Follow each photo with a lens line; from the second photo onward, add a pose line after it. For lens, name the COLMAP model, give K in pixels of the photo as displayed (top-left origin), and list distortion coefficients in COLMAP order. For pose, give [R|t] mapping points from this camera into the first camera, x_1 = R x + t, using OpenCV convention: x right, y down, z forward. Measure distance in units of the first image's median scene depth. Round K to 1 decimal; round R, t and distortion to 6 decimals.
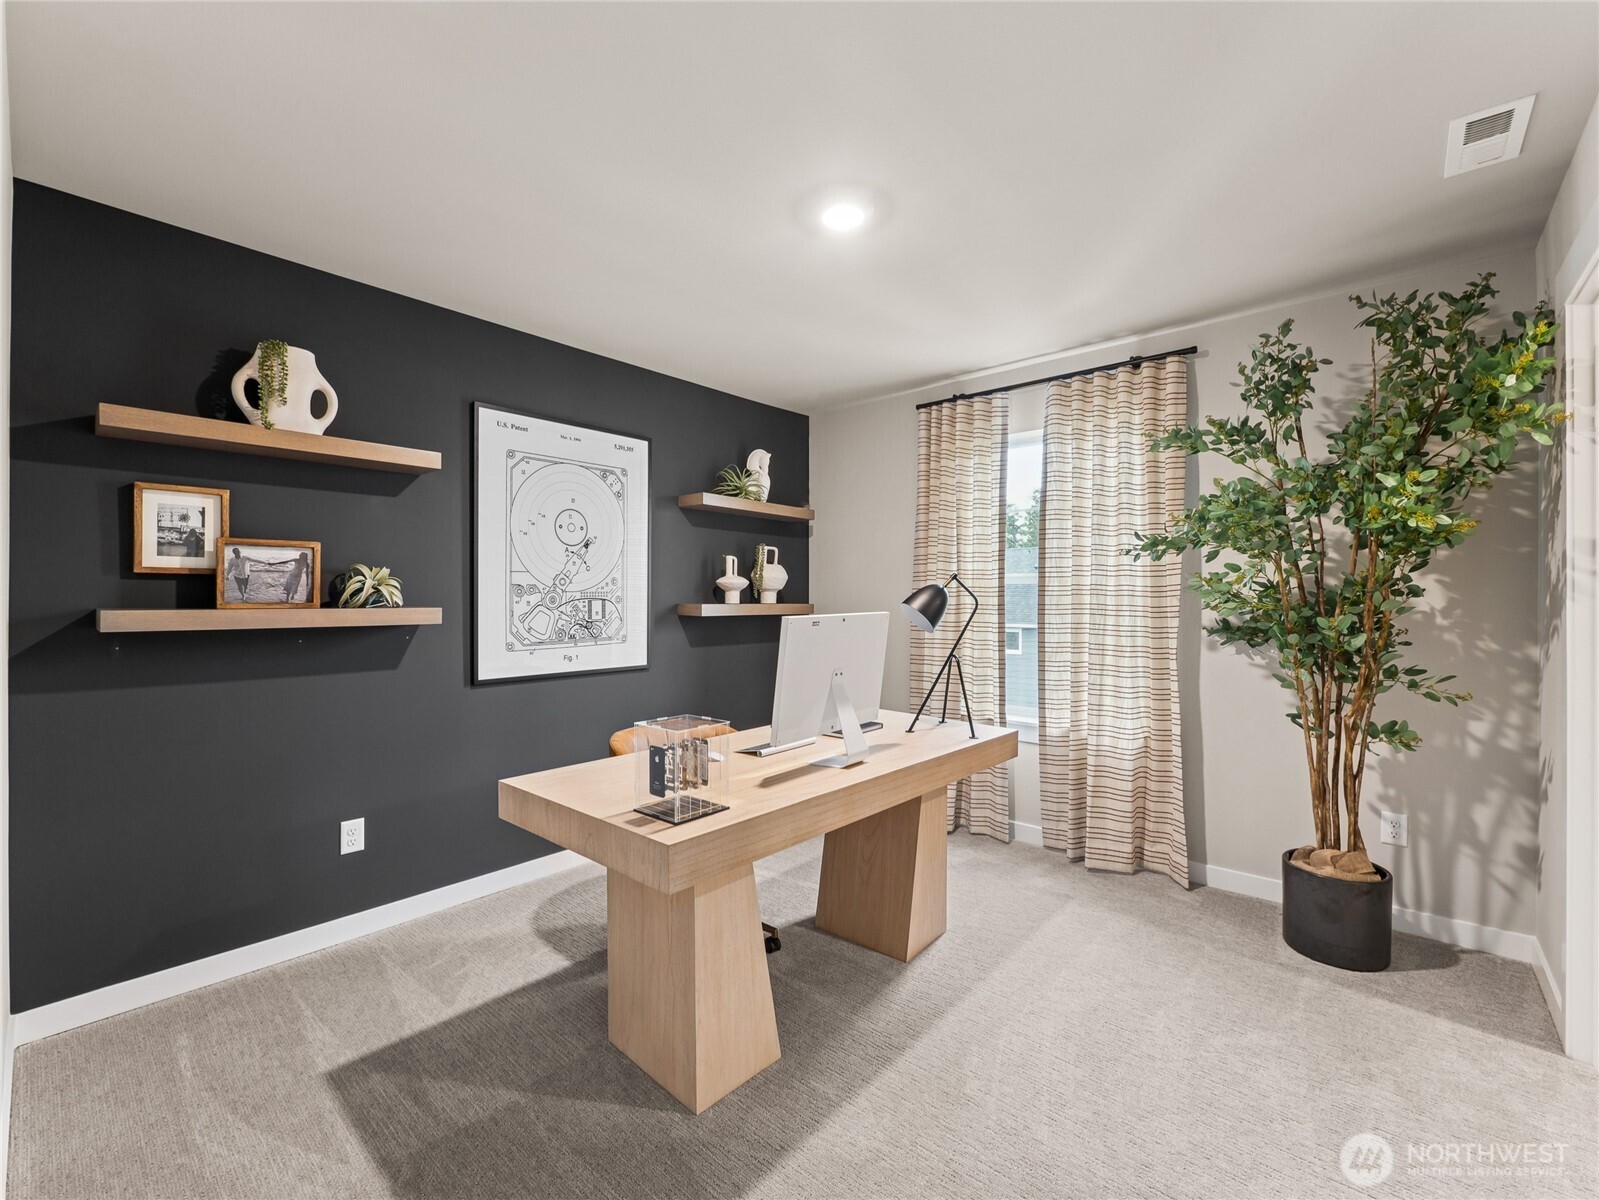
lens RADIAL K [[677.7, 0, 806.9], [0, 677.7, 595.9], [0, 0, 1]] dist [-0.008474, 0.001661]
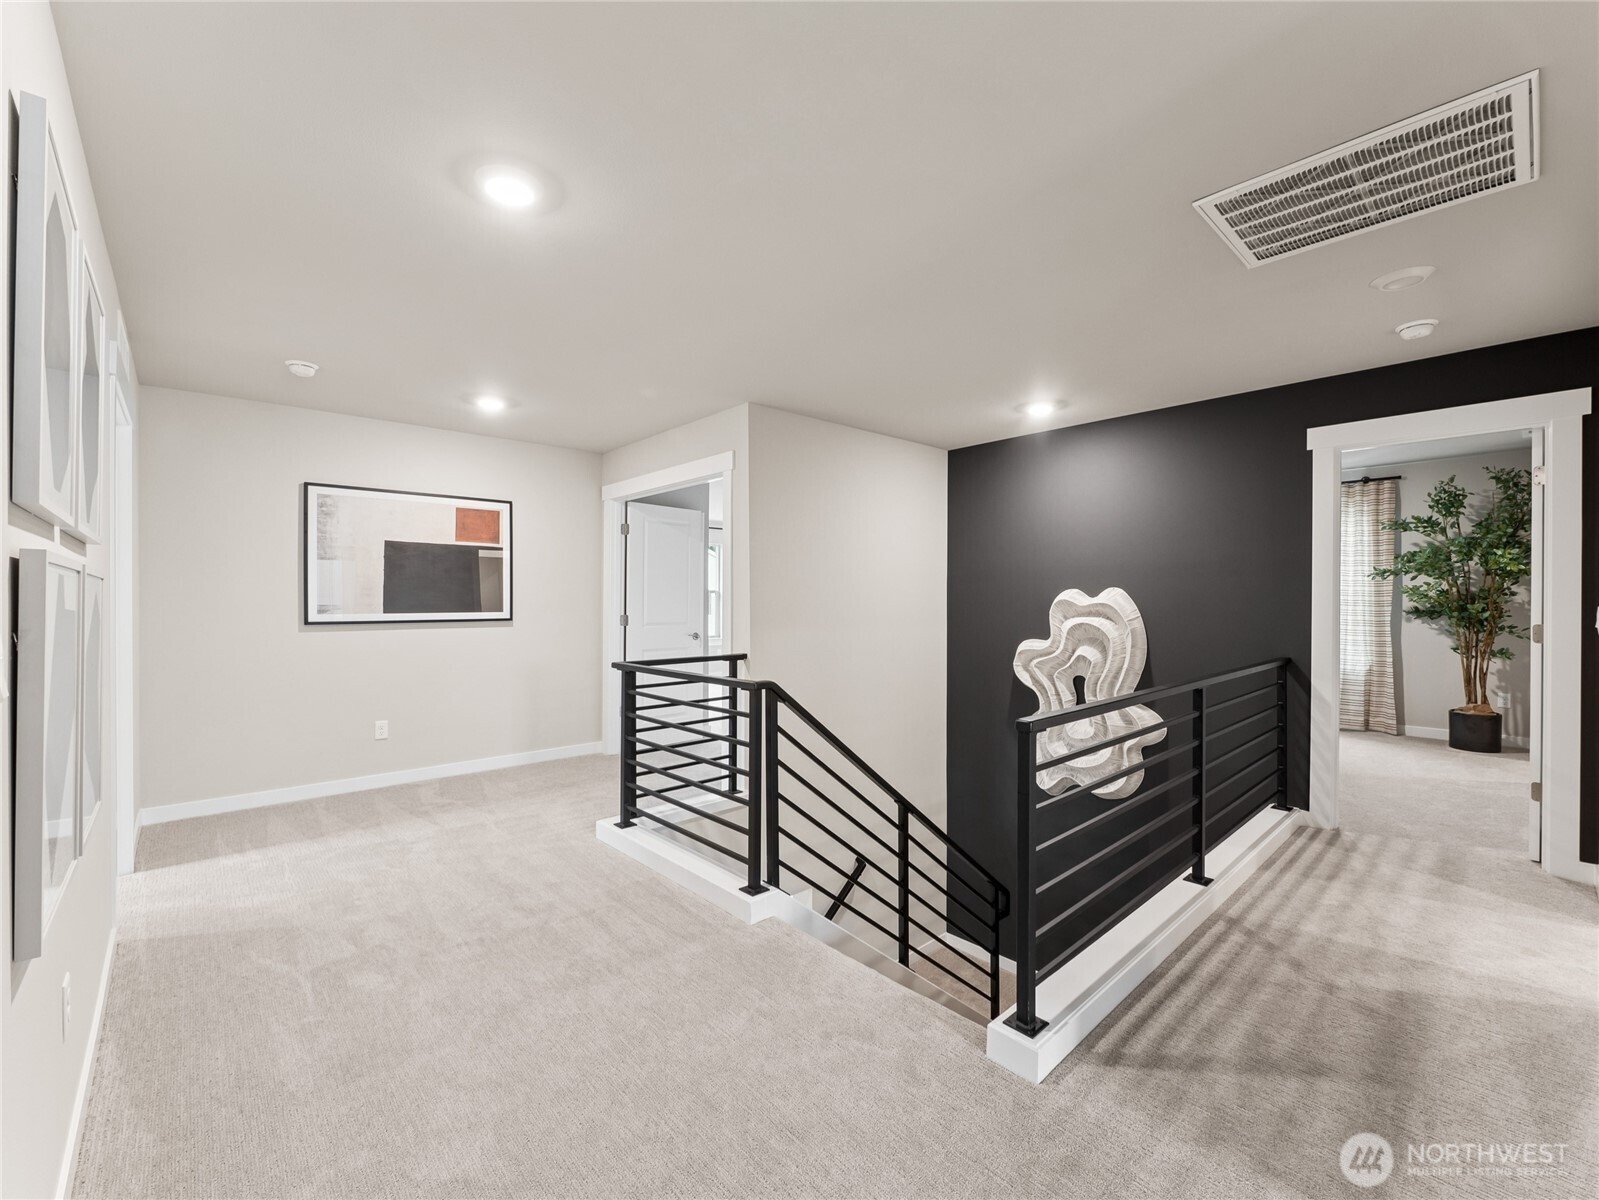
lens RADIAL K [[677.7, 0, 792.2], [0, 677.7, 601.6], [0, 0, 1]] dist [-0.008474, 0.001661]
pose [[0.992595, -0.002337, -0.121452, -1.226223], [0.003291, 0.999965, 0.007657, -0.004755], [0.121430, -0.008000, 0.992568, -1.530818]]
